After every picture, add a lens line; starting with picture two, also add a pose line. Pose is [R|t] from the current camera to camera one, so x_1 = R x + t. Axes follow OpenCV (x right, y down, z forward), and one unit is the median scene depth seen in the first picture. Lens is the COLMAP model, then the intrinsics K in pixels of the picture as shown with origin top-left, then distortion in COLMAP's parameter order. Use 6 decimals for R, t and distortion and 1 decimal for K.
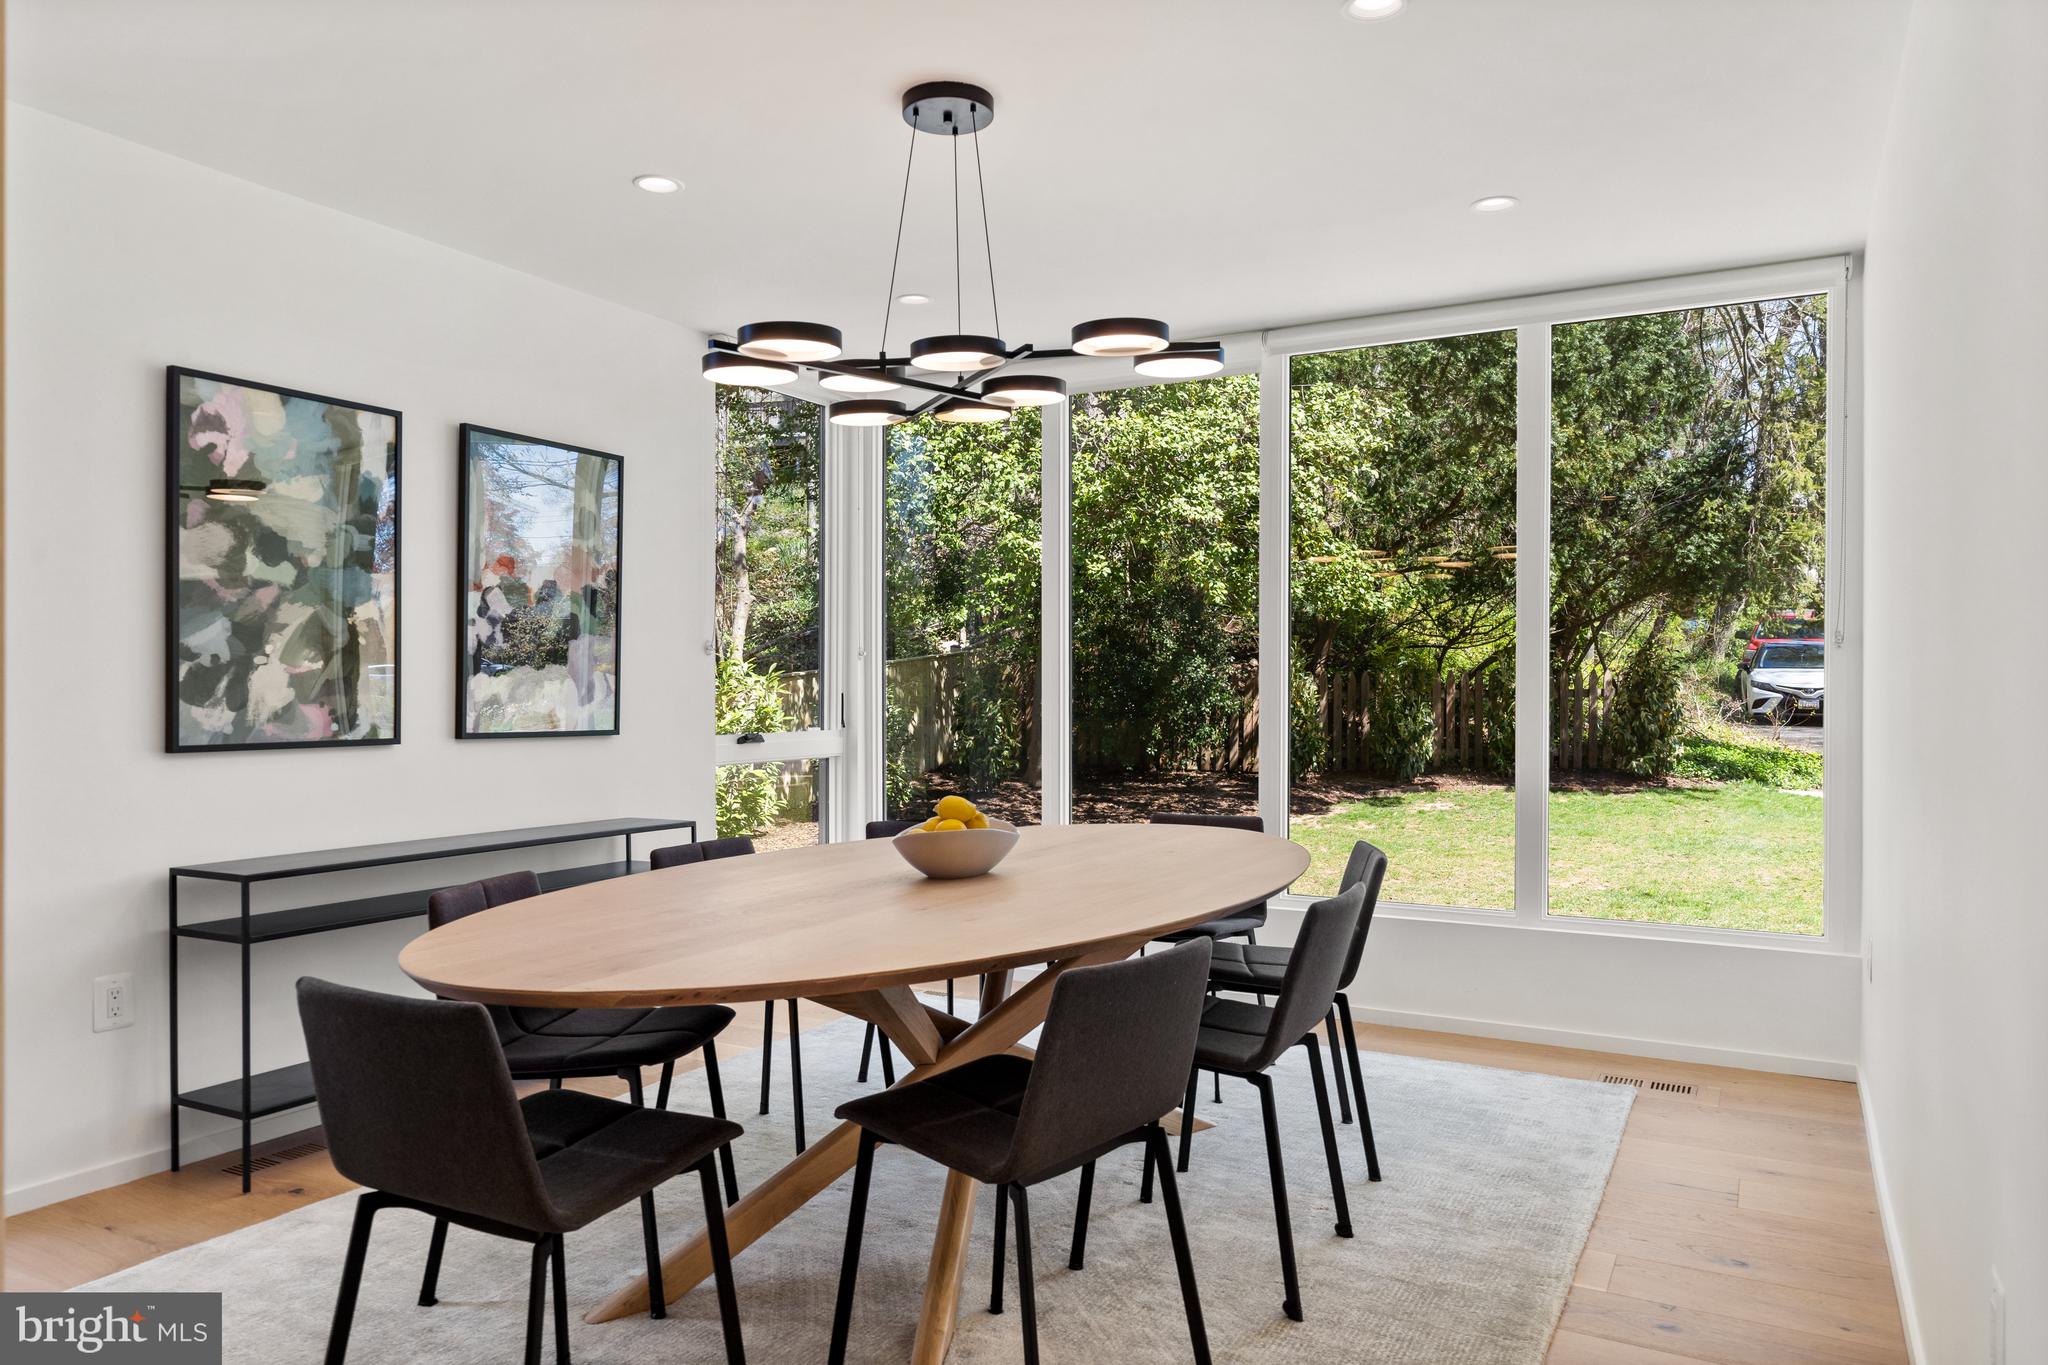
lens RADIAL K [[1374.2, 0, 1025.2], [0, 1374.2, 690.2], [0, 0, 1]] dist [-0.002718, 0.001536]
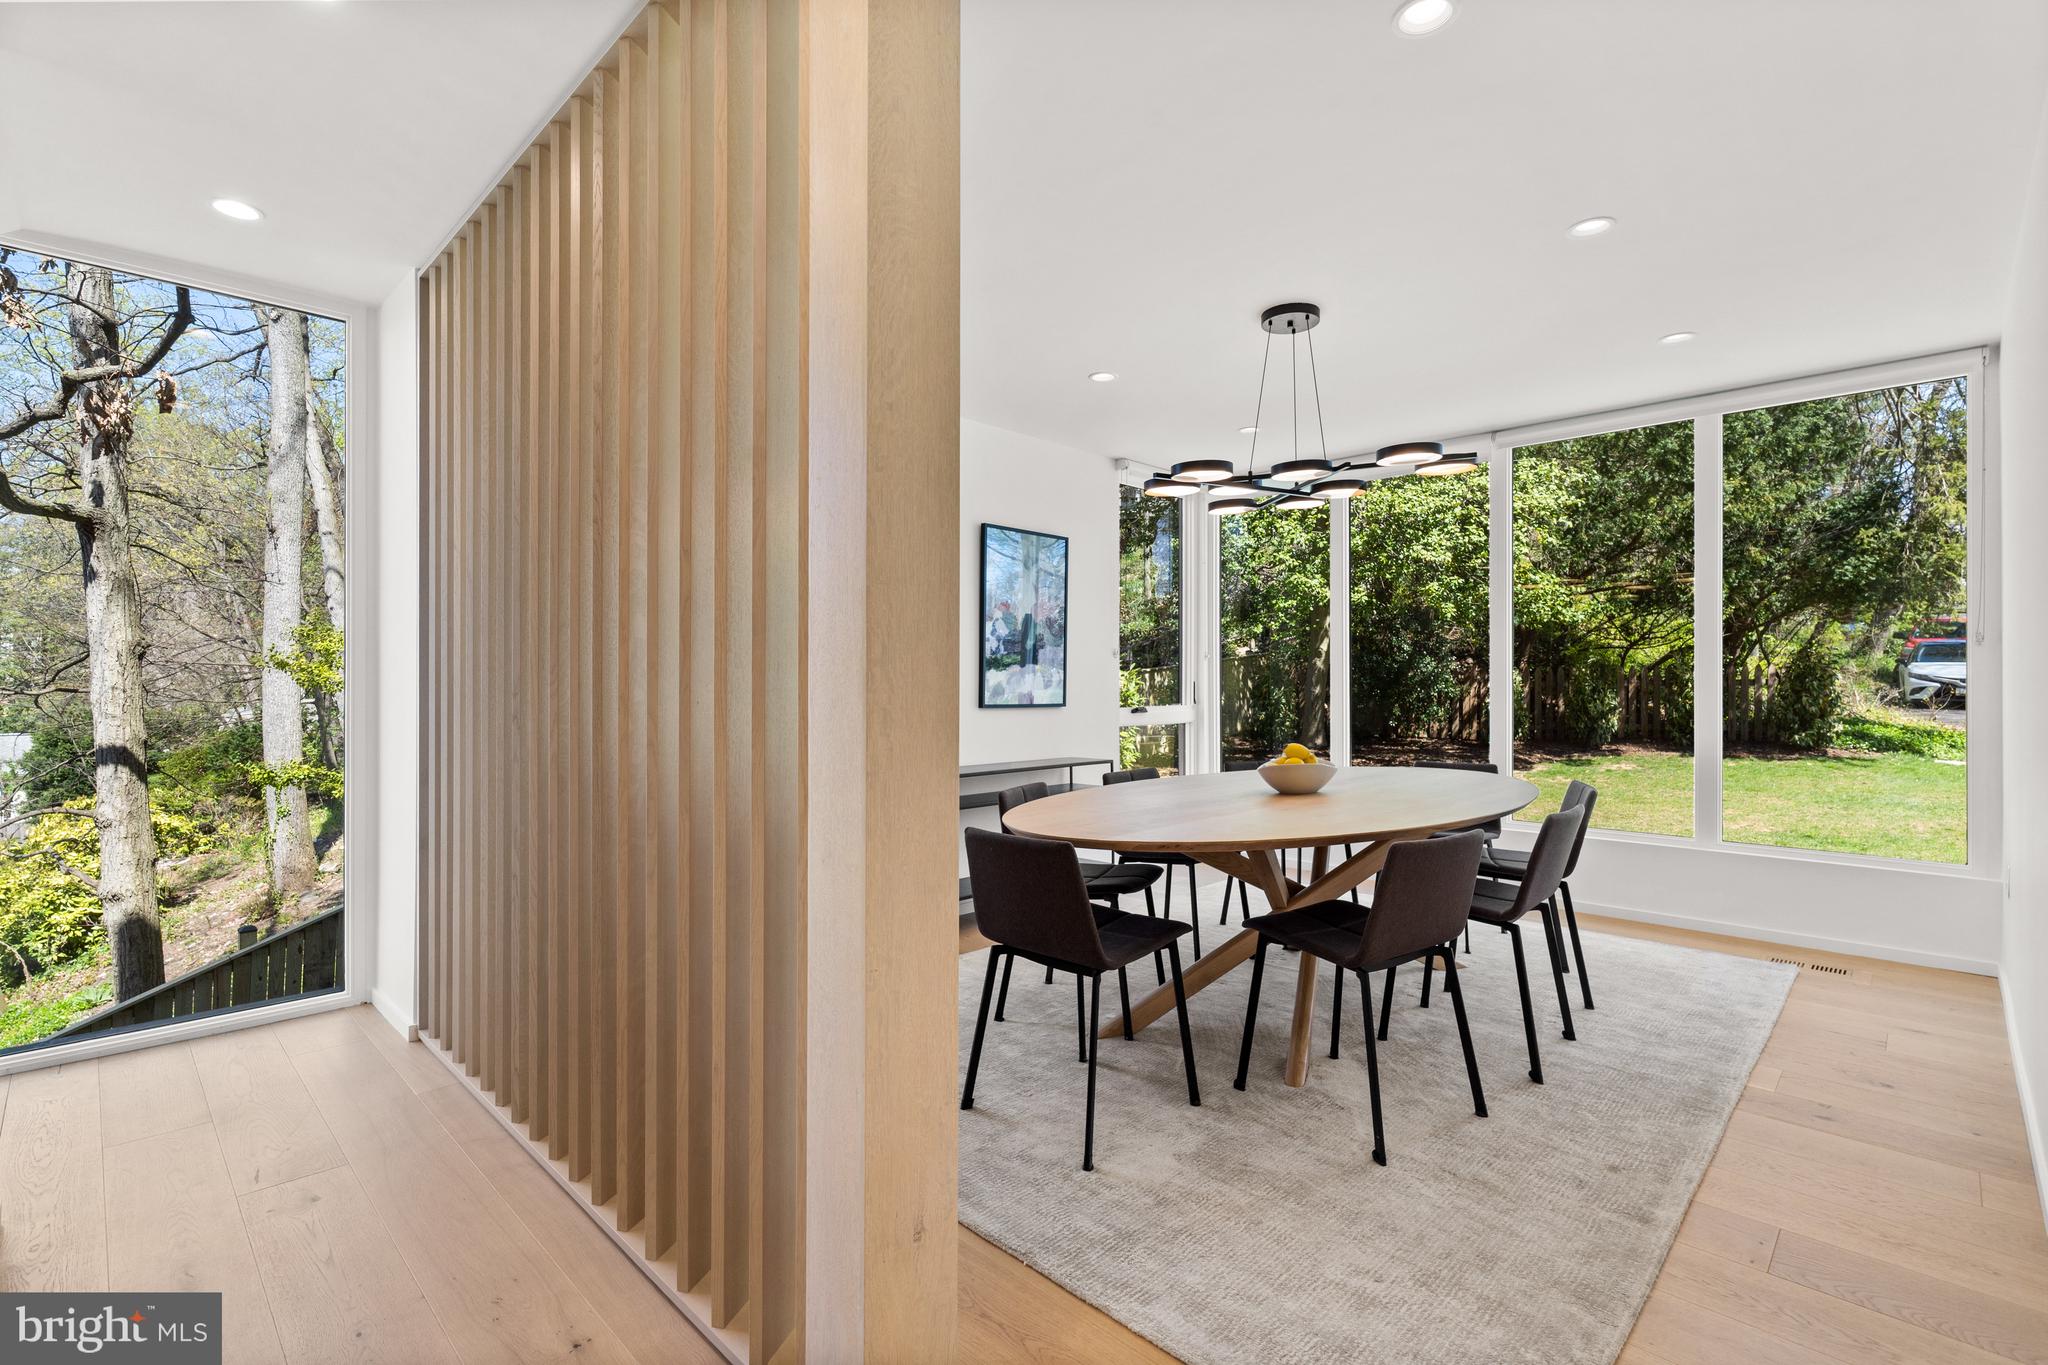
lens RADIAL K [[932.5, 0, 1023.1], [0, 932.5, 675.6], [0, 0, 1]] dist [-0.003345, 0.000378]
pose [[0.962196, -0.002949, -0.272343, -0.042650], [0.001136, 0.999976, -0.006813, 0.003172], [0.272357, 0.006246, 0.962176, -0.097770]]
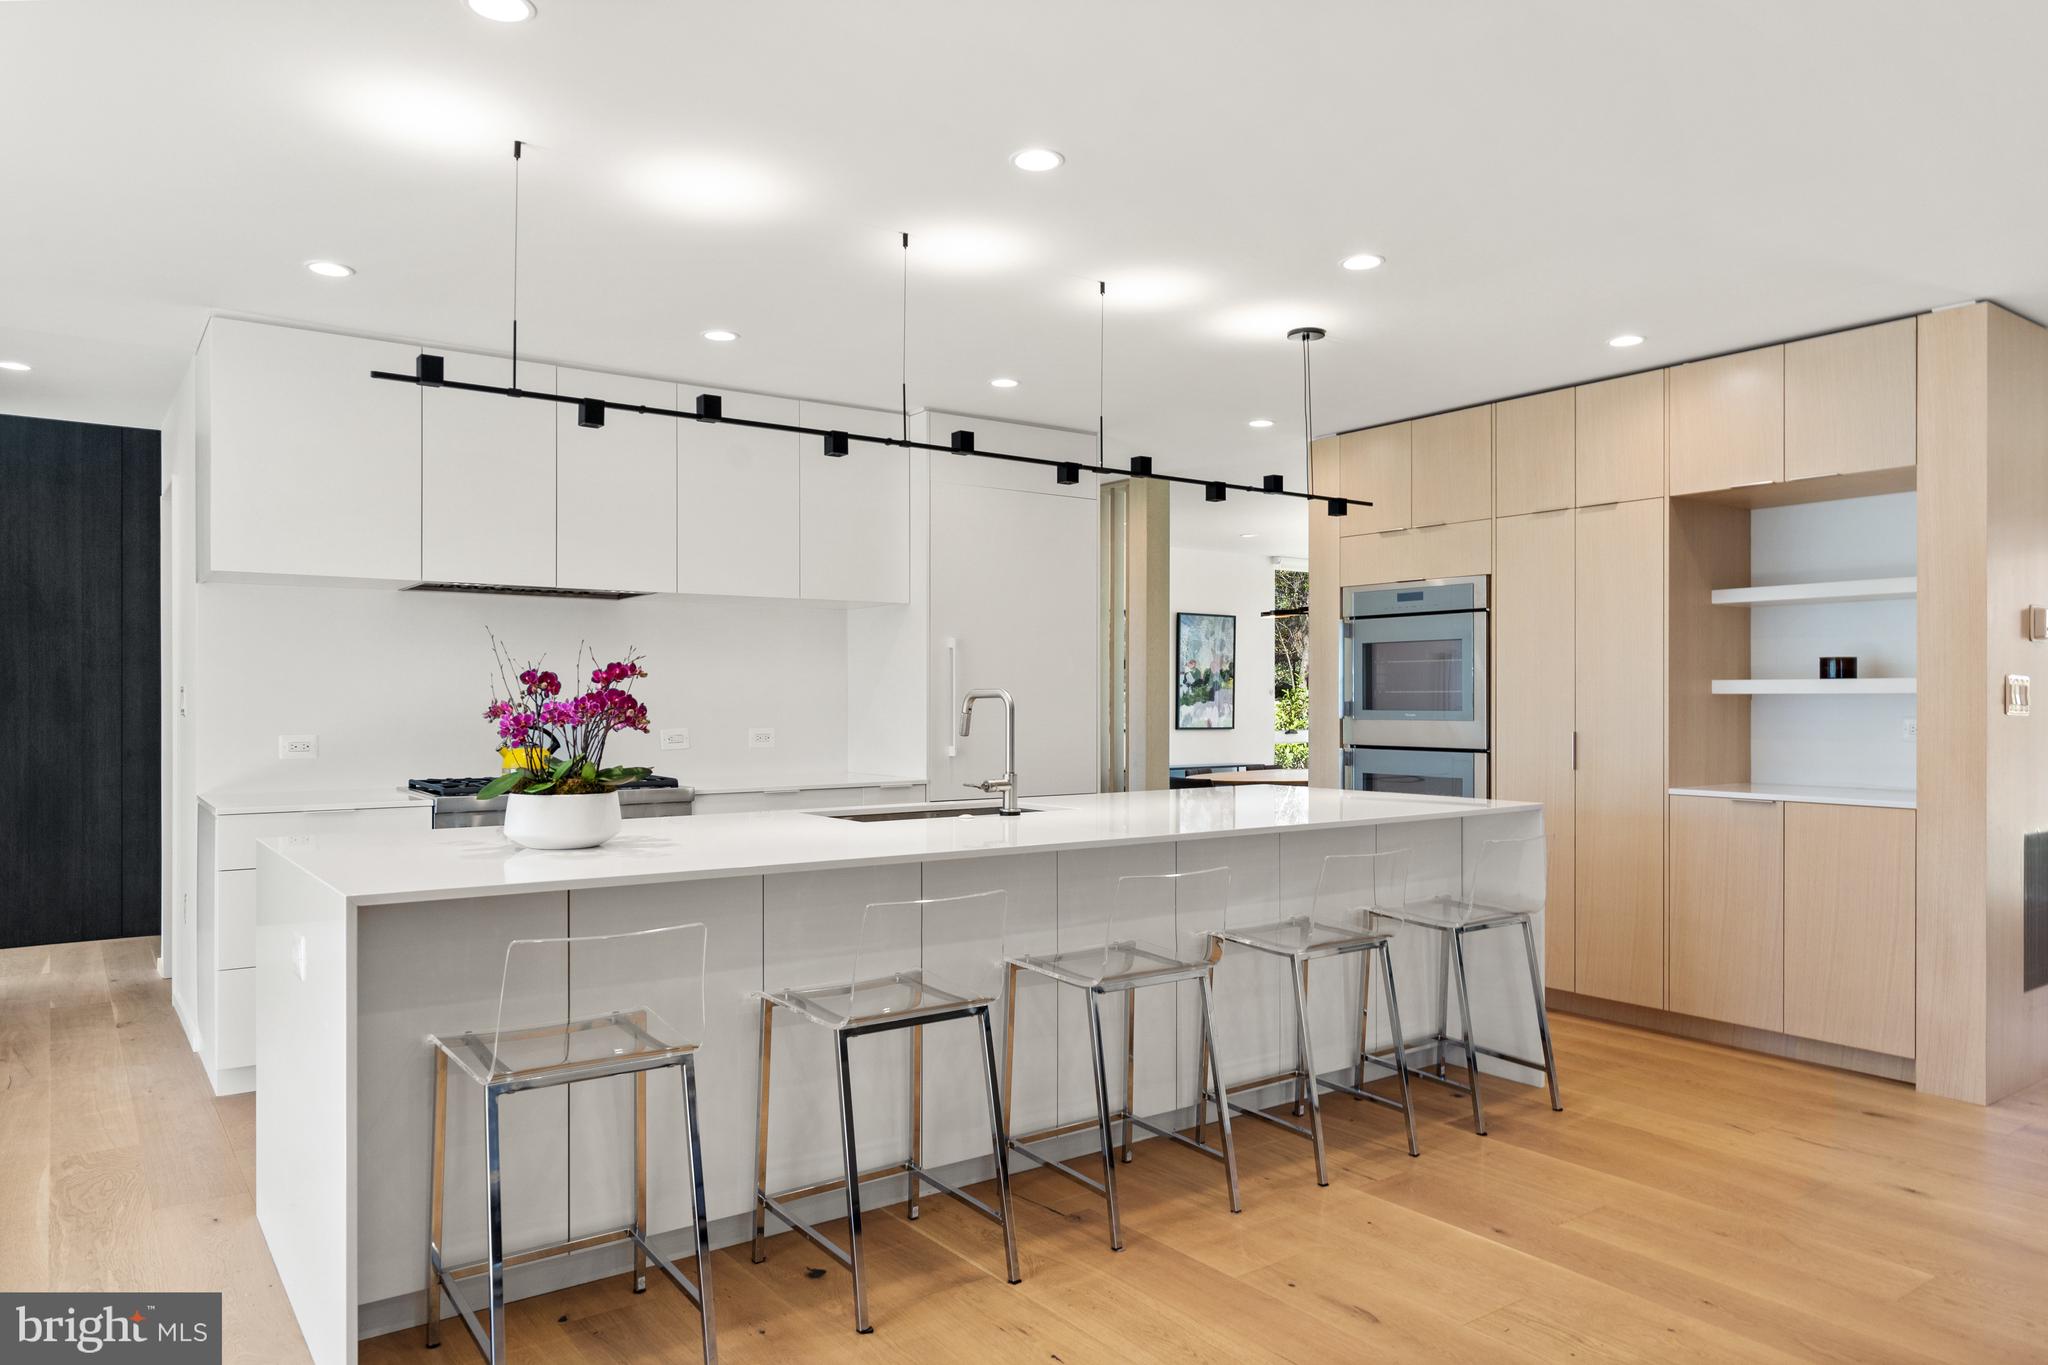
lens RADIAL K [[1324.0, 0, 1009.0], [0, 1324.0, 694.9], [0, 0, 1]] dist [-0.003966, -0.000095]
pose [[0.901470, -0.001390, -0.432840, 0.392959], [0.000252, 0.999996, -0.002686, -0.023975], [0.432842, 0.002313, 0.901467, -1.404557]]
